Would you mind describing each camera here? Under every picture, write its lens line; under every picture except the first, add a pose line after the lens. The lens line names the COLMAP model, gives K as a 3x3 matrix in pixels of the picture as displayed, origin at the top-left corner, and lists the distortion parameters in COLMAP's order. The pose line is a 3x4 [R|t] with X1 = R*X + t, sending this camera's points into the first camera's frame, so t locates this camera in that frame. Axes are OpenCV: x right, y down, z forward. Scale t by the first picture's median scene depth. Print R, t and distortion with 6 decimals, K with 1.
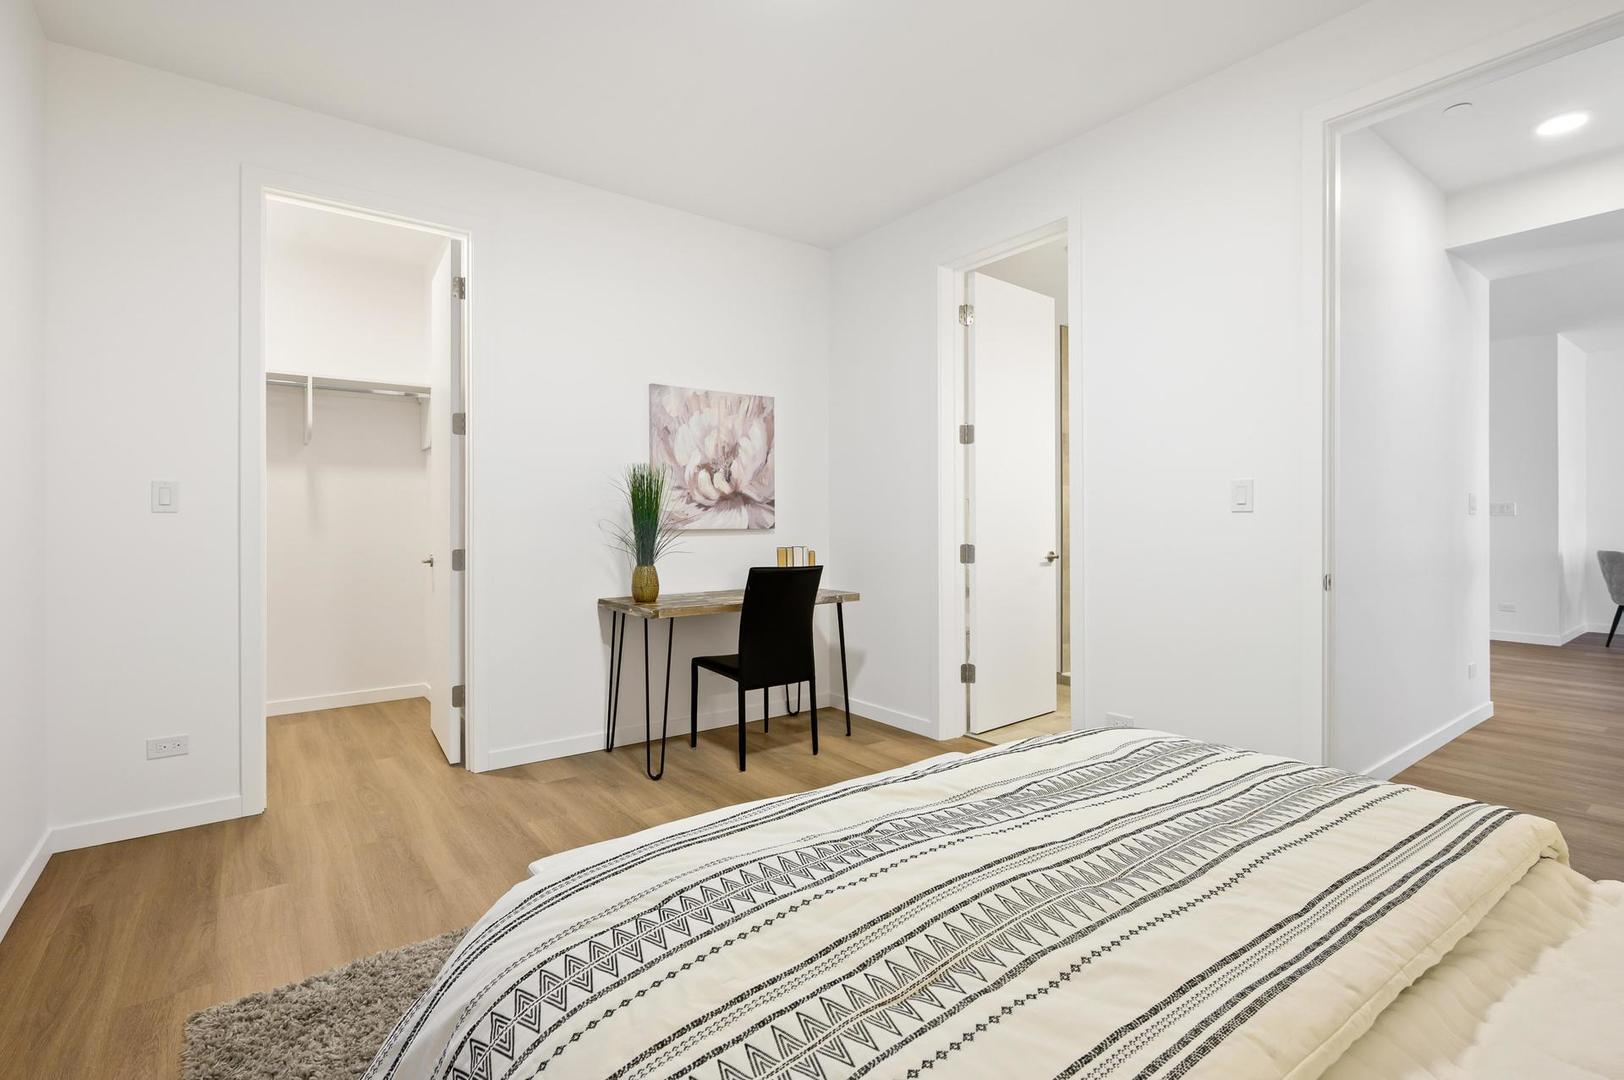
lens RADIAL K [[764.2, 0, 819.9], [0, 764.2, 528.3], [0, 0, 1]] dist [0.001216, -0.000017]
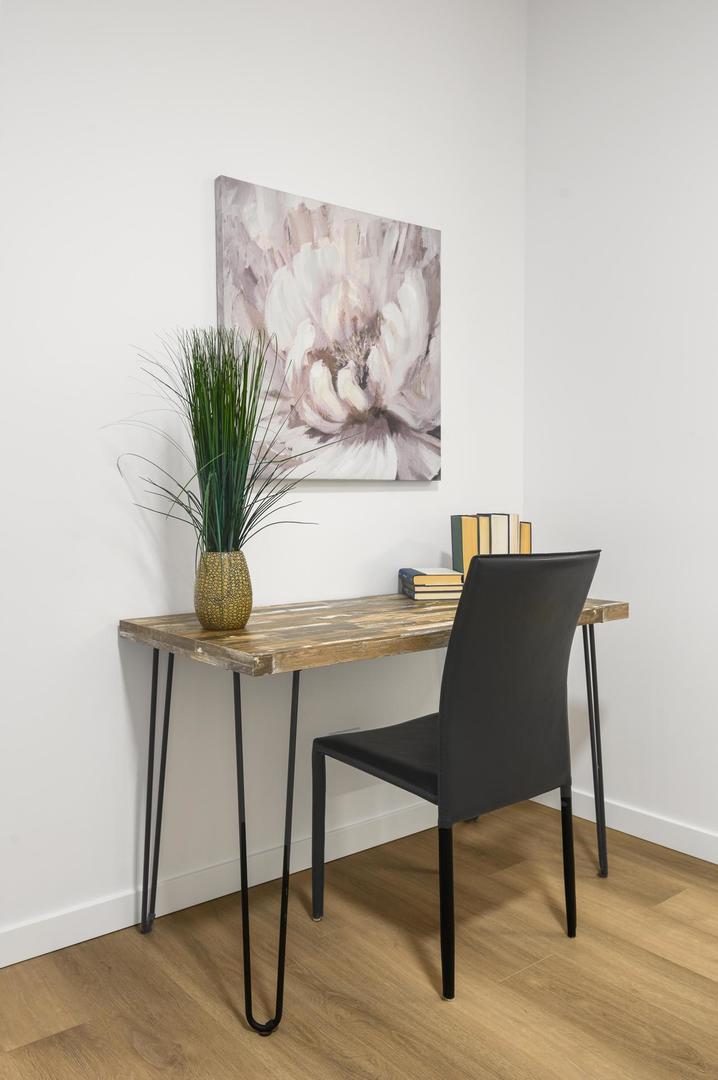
lens RADIAL K [[866.2, 0, 356.0], [0, 866.2, 544.2], [0, 0, 1]] dist [-0.005666, 0.004484]
pose [[0.999624, -0.004335, 0.027086, -0.145986], [0.003137, 0.999021, 0.044122, 0.019507], [-0.027251, -0.044020, 0.998659, 0.426967]]
